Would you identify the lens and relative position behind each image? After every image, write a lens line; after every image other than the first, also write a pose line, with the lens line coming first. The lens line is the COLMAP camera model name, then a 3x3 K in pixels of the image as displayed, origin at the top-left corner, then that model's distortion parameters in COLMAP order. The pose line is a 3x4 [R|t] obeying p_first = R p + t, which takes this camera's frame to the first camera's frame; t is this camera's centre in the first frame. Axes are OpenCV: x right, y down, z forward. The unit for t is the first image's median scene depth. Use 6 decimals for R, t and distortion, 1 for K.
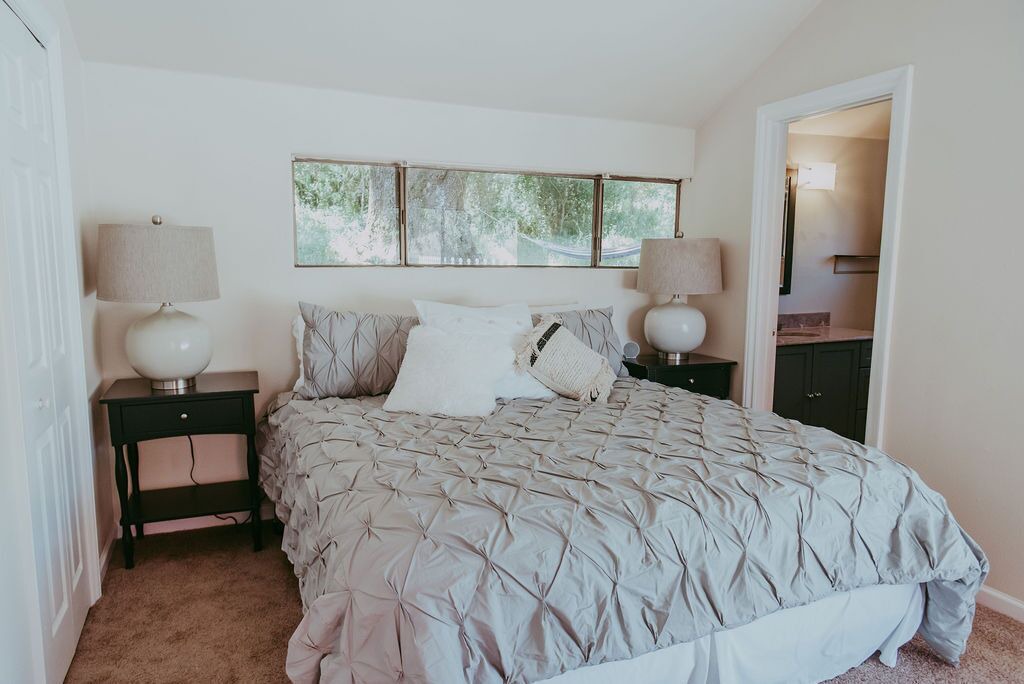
lens RADIAL K [[689.4, 0, 501.9], [0, 689.4, 349.2], [0, 0, 1]] dist [0.004495, -0.000611]
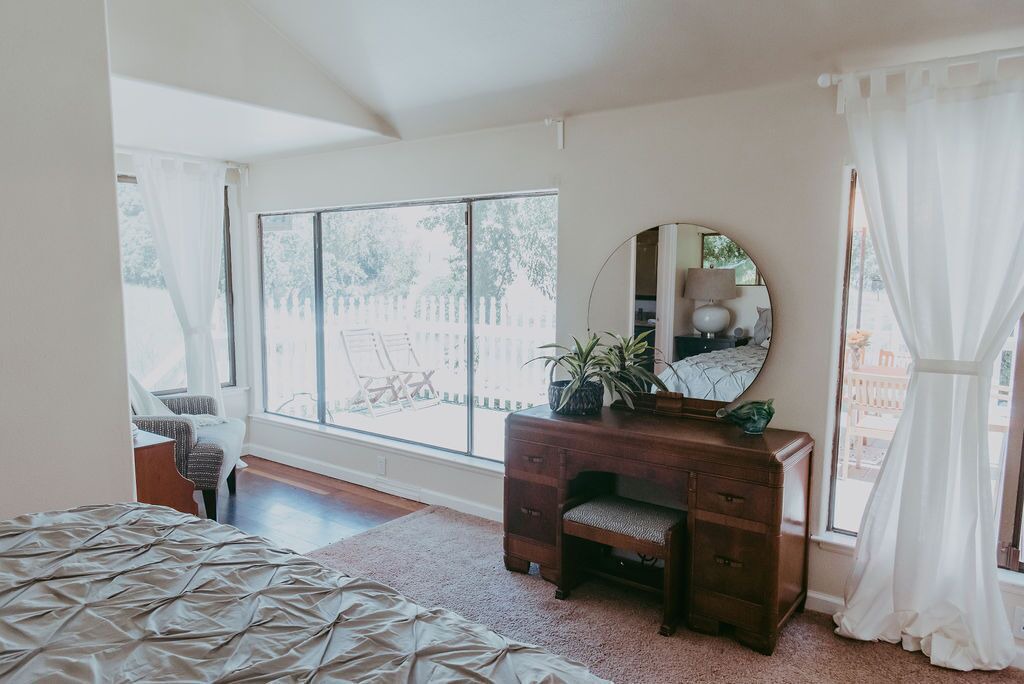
lens RADIAL K [[689.4, 0, 501.9], [0, 689.4, 349.2], [0, 0, 1]] dist [0.004495, -0.000611]
pose [[-0.518457, -0.106194, 0.848484, -0.401856], [0.100071, 0.977905, 0.183540, -0.141124], [-0.849228, 0.180066, -0.496375, 0.898721]]
